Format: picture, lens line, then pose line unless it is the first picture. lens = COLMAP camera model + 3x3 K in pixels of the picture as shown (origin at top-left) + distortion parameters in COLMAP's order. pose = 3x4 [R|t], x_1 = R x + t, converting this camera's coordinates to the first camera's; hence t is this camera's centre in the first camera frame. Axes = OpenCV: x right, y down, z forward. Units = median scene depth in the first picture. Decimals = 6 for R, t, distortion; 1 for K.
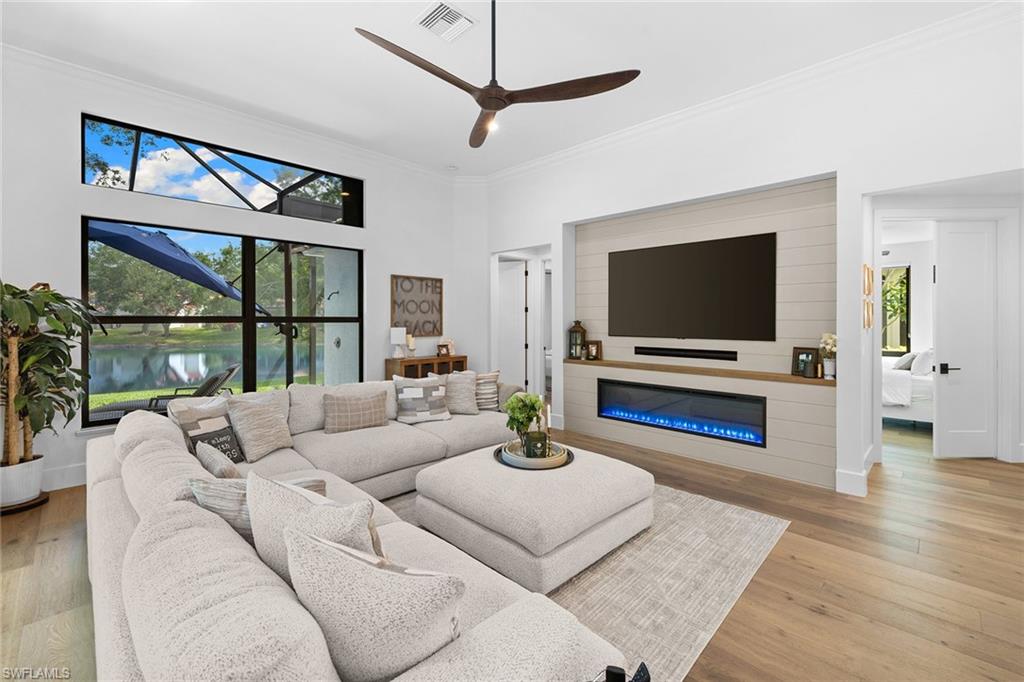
lens RADIAL K [[434.2, 0, 508.6], [0, 434.2, 322.5], [0, 0, 1]] dist [0.001205, -0.000026]
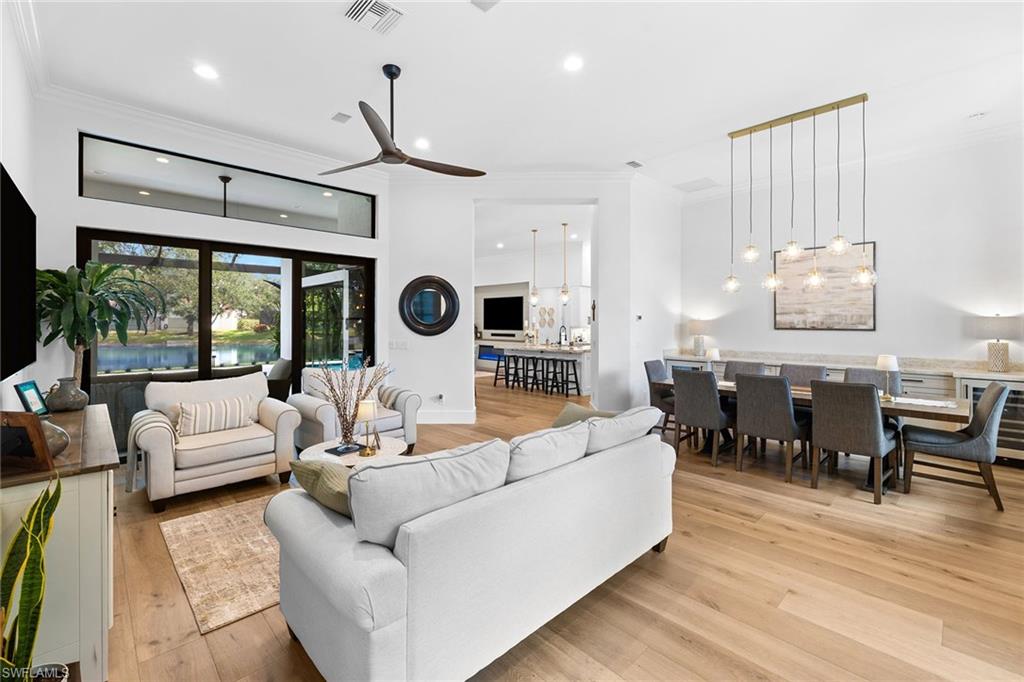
lens RADIAL K [[434.2, 0, 505.4], [0, 434.2, 323.6], [0, 0, 1]] dist [0.001205, -0.000026]
pose [[0.999547, -0.000955, -0.030092, 0.652283], [0.000893, 0.999997, -0.002074, -0.000084], [0.030094, 0.002046, 0.999545, -2.481459]]
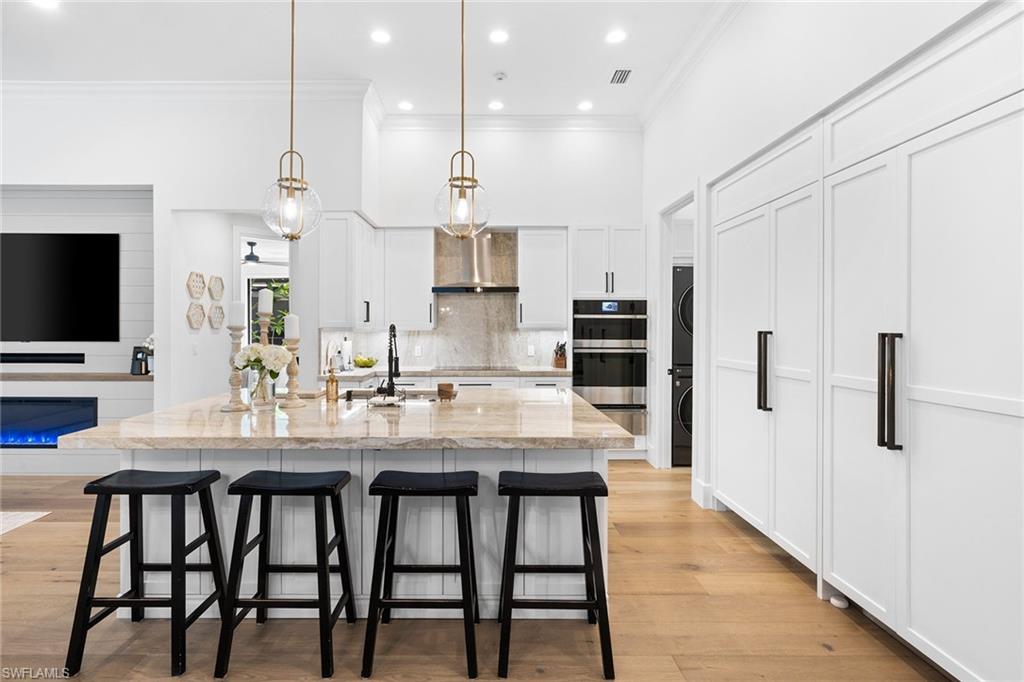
lens RADIAL K [[500.2, 0, 485.1], [0, 500.2, 332.4], [0, 0, 1]] dist [0.002915, -0.002059]
pose [[0.710068, -0.006373, 0.704104, 0.446335], [0.001711, 0.999972, 0.007326, 0.016153], [-0.704131, -0.003997, 0.710059, -0.481696]]
